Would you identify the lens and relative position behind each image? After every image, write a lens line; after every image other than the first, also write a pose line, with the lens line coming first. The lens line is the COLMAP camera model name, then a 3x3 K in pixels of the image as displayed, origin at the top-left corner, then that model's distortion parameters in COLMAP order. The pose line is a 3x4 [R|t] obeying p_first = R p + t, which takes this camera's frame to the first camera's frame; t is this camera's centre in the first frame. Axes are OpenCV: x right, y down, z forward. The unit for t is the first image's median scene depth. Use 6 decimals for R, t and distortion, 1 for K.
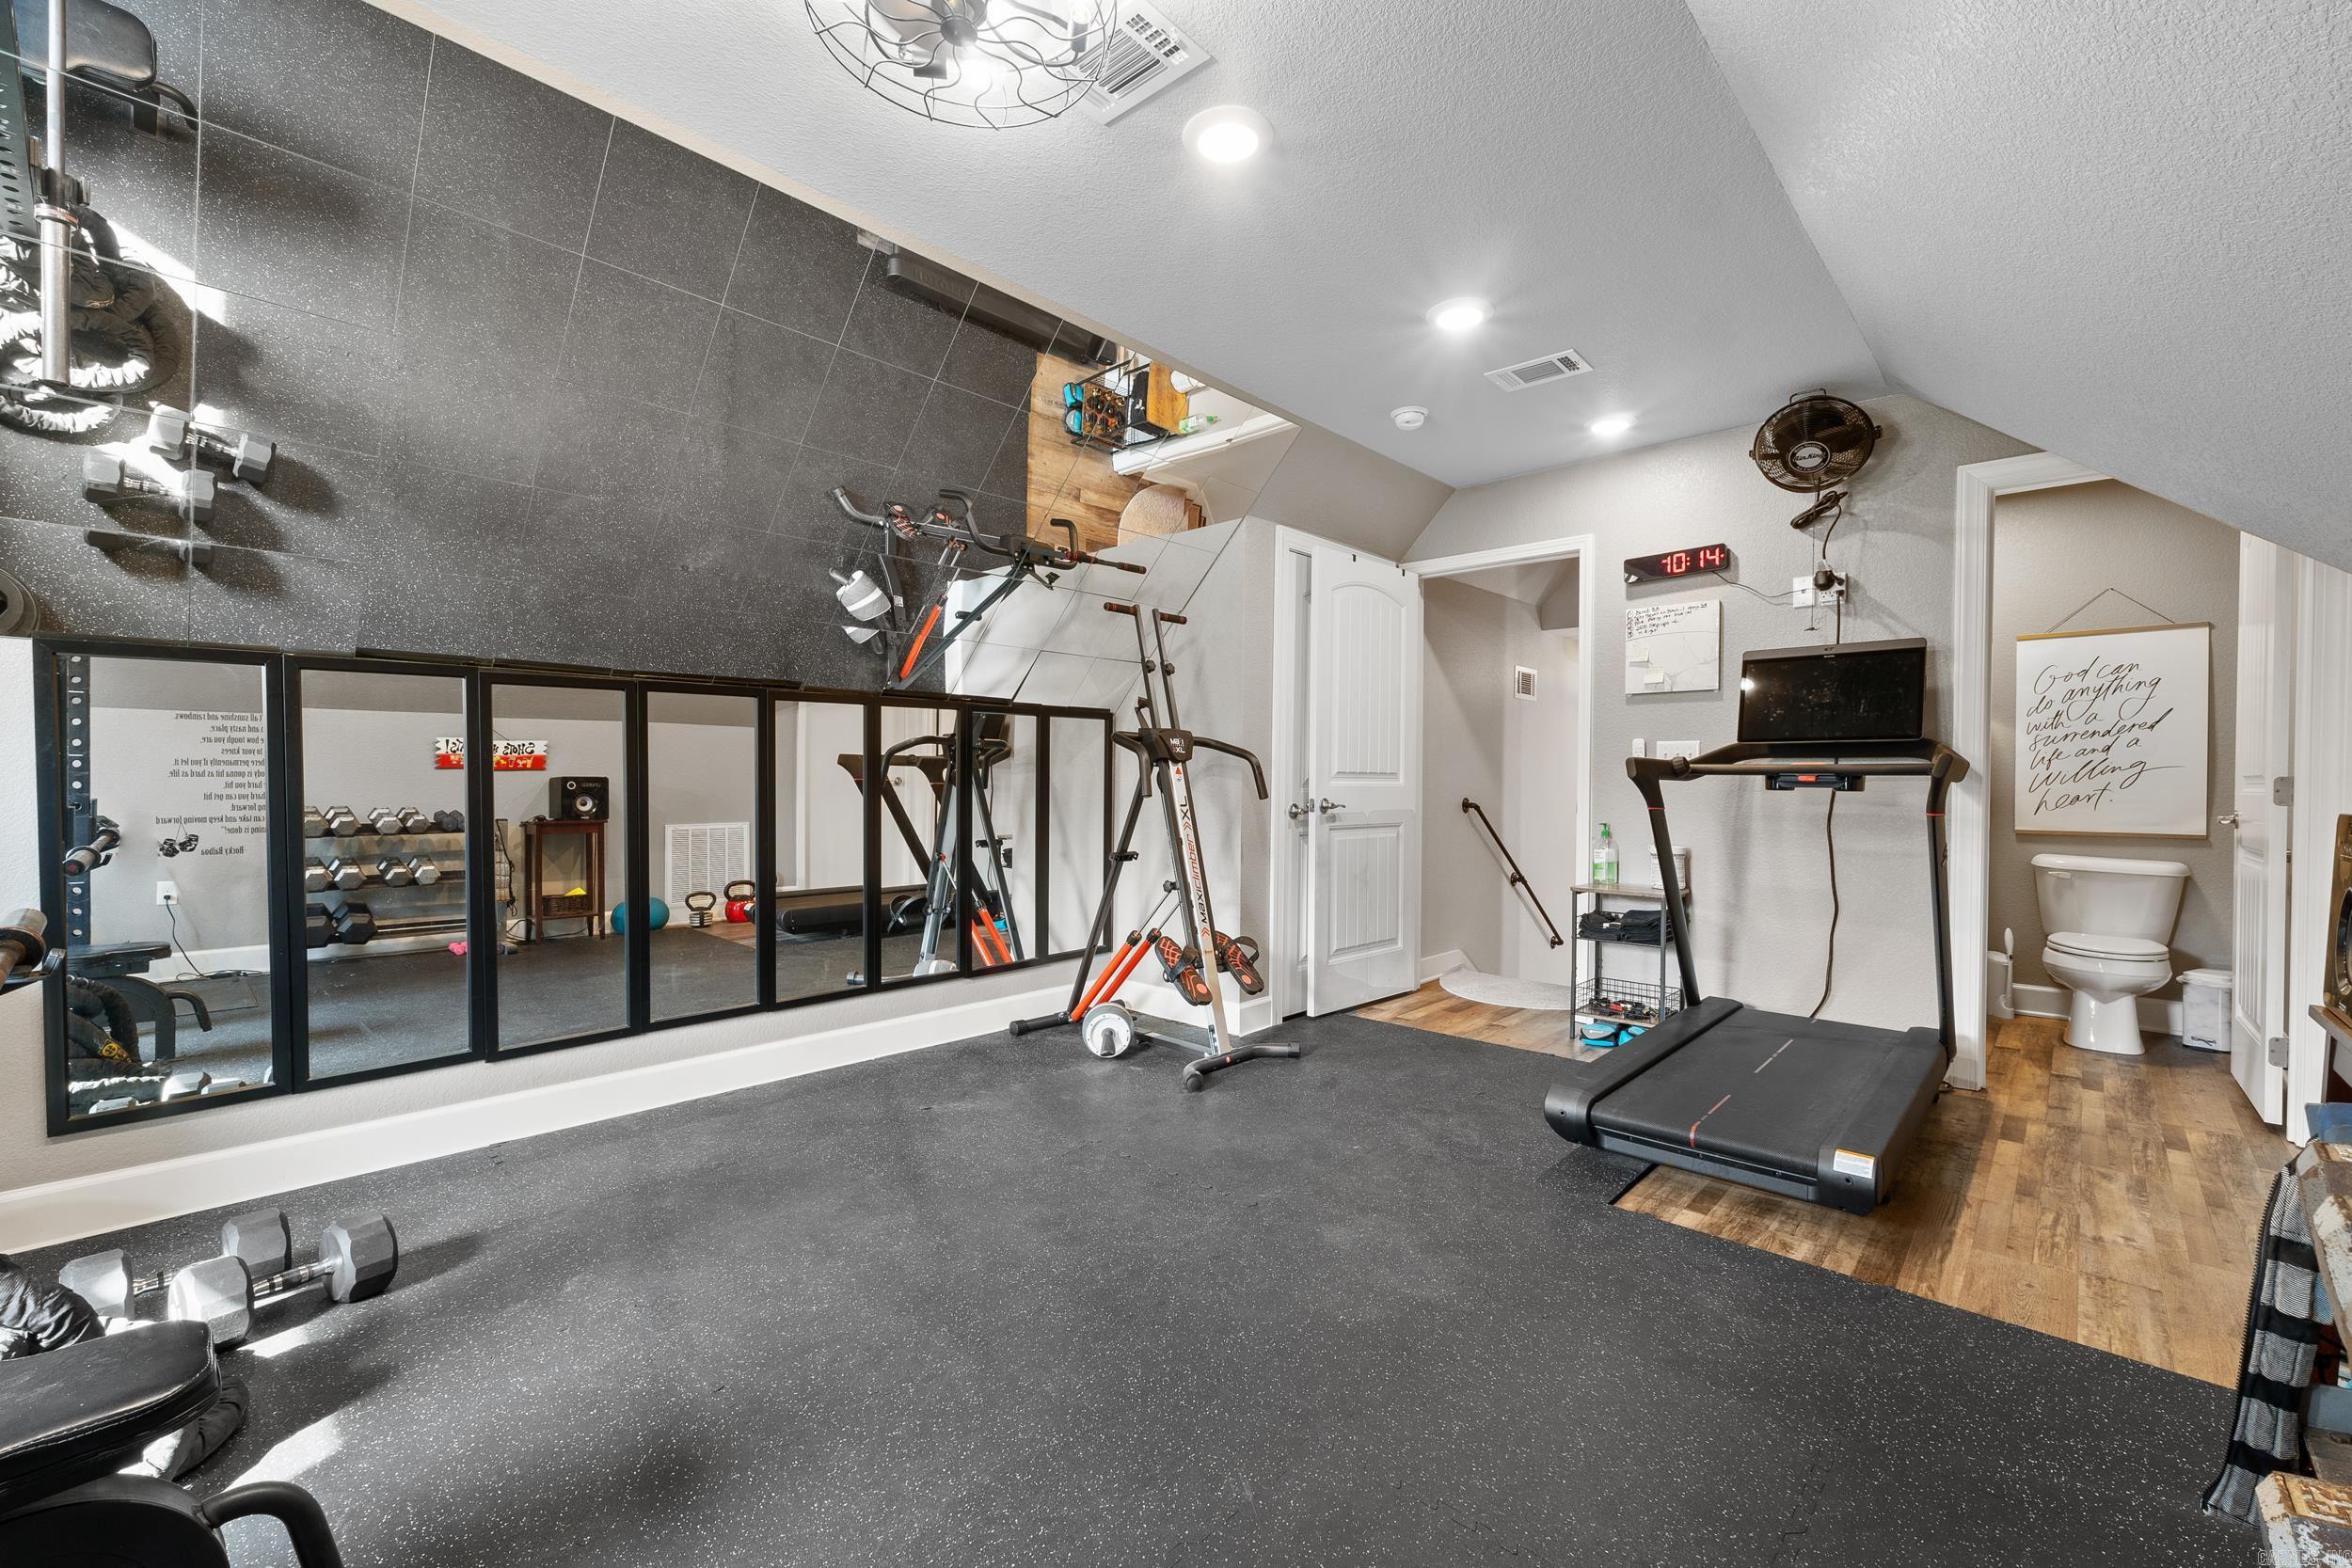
lens RADIAL K [[991.8, 0, 1159.9], [0, 991.8, 786.5], [0, 0, 1]] dist [0.001347, -0.001077]
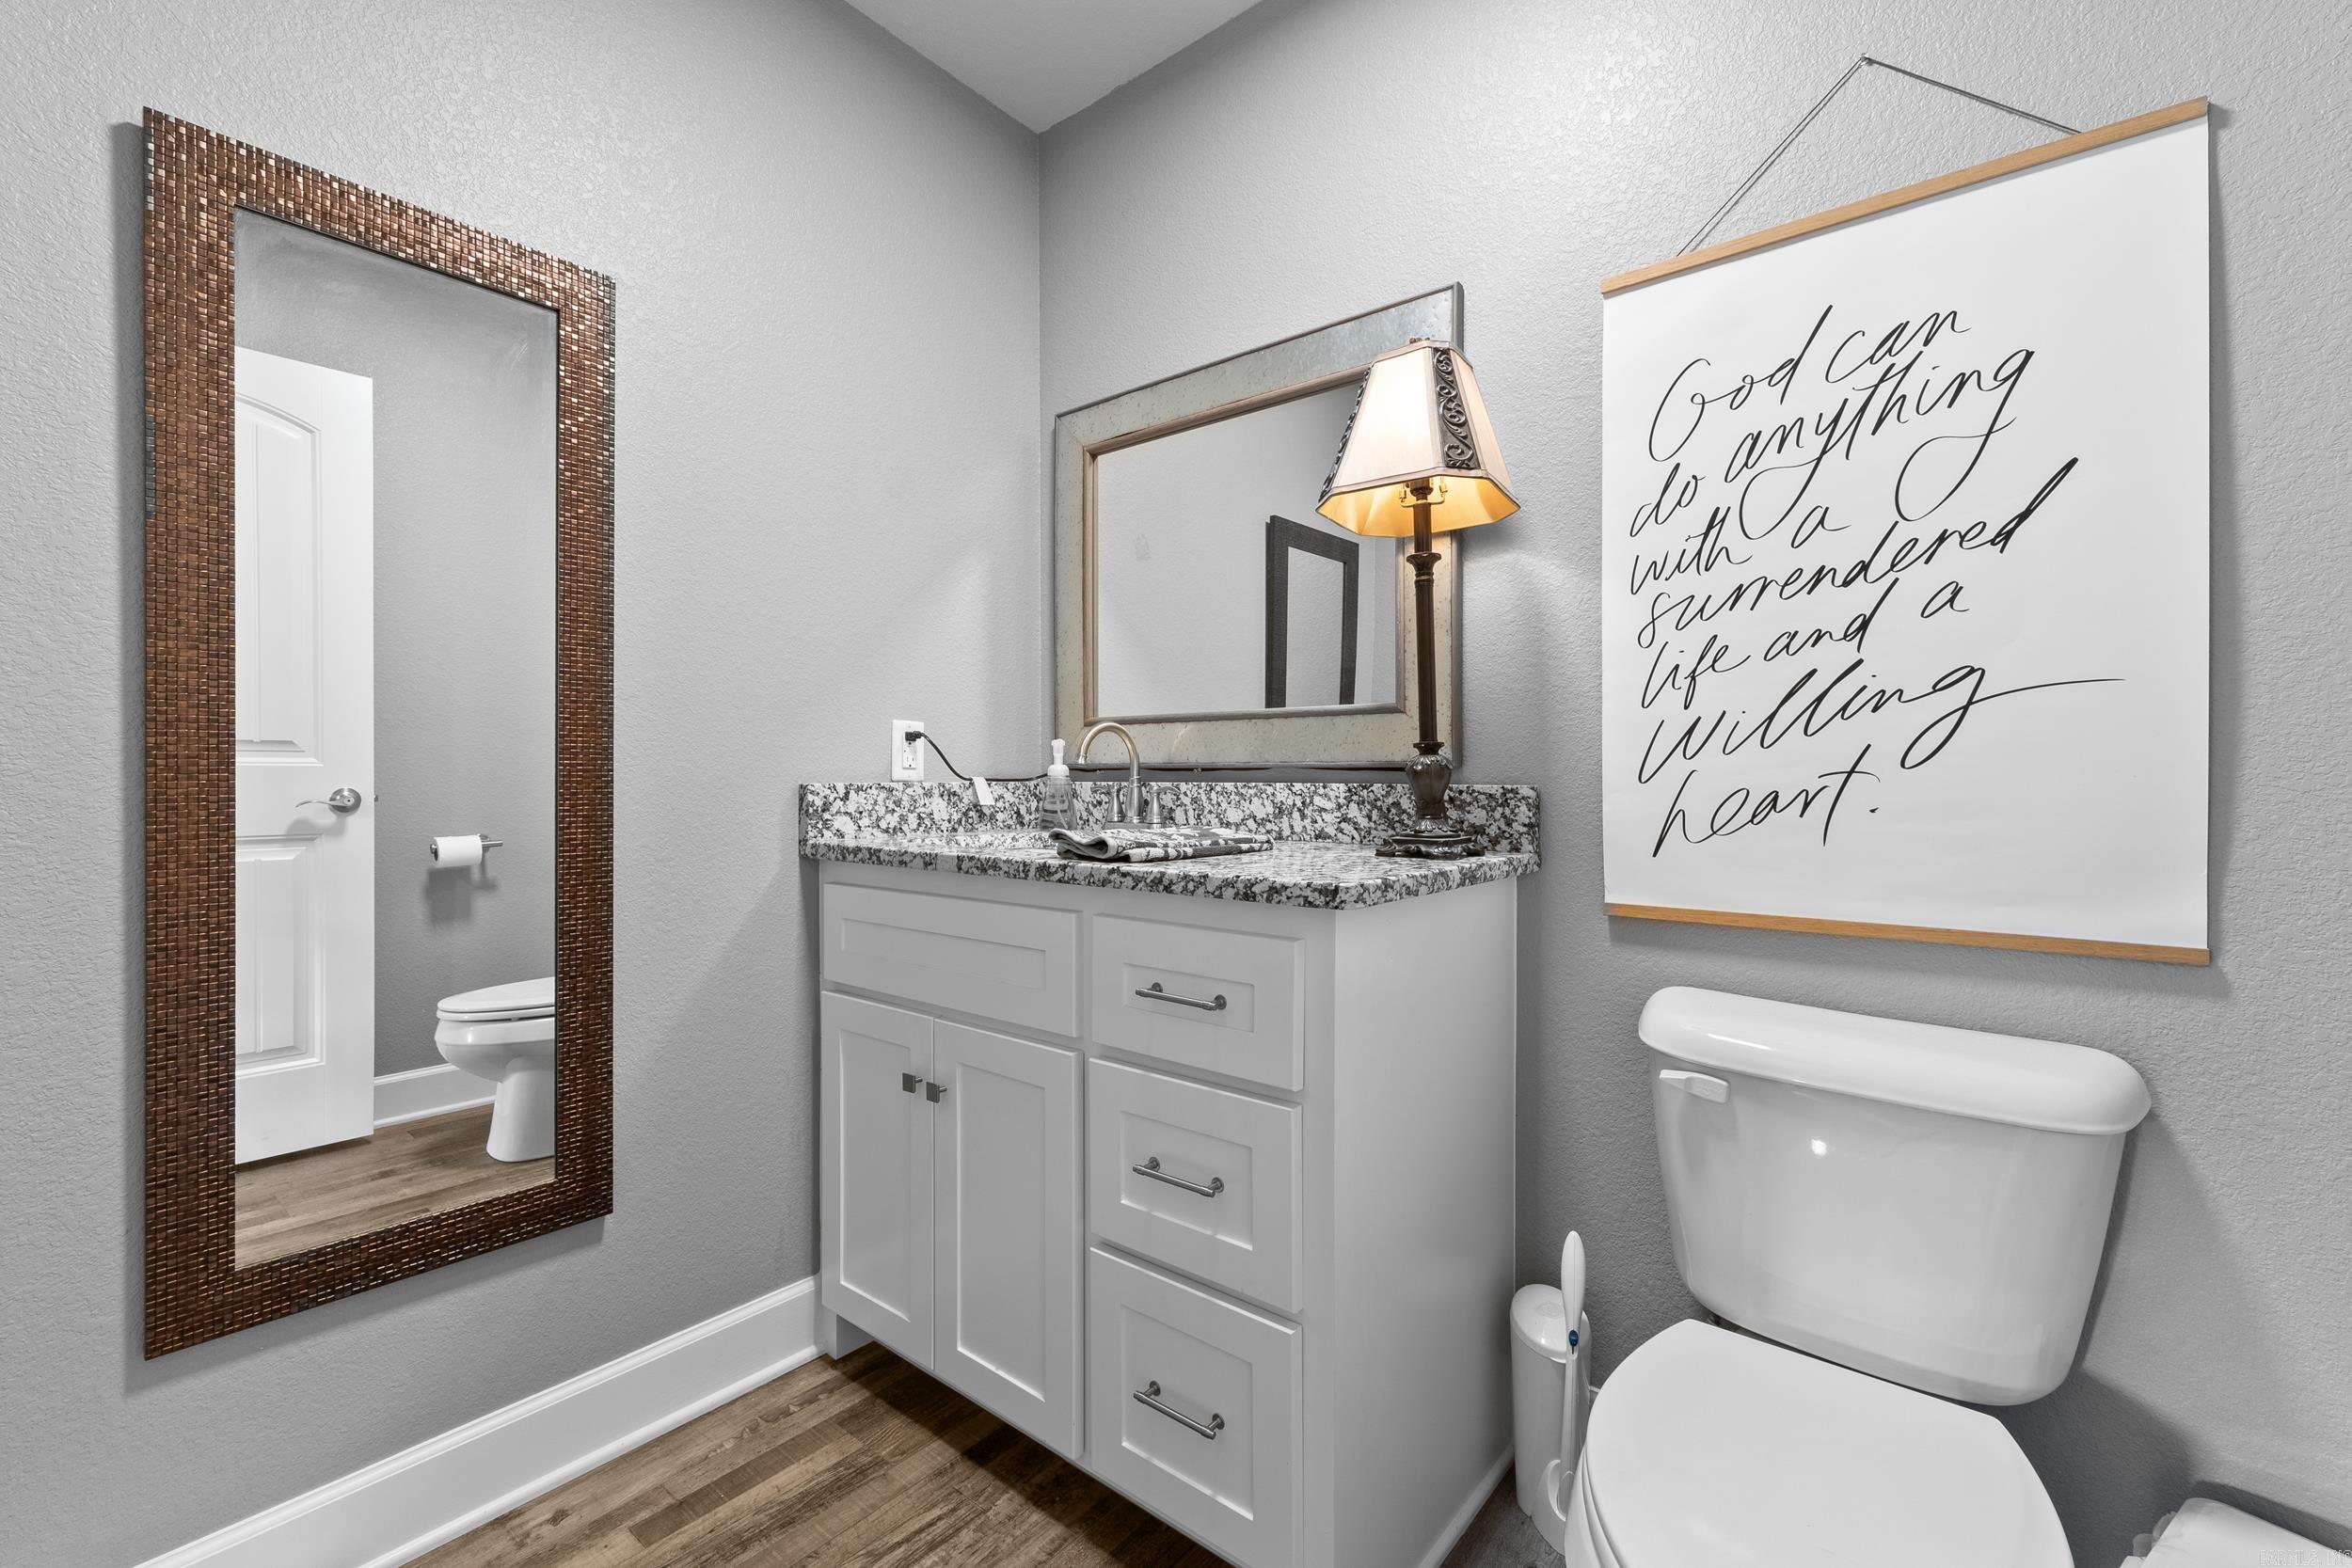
lens RADIAL K [[991.8, 0, 1186.2], [0, 991.8, 779.0], [0, 0, 1]] dist [0.001347, -0.001077]
pose [[0.997876, -0.004543, 0.064977, 0.724034], [0.004977, 0.999966, -0.006525, 0.005907], [-0.064945, 0.006835, 0.997865, 0.710309]]
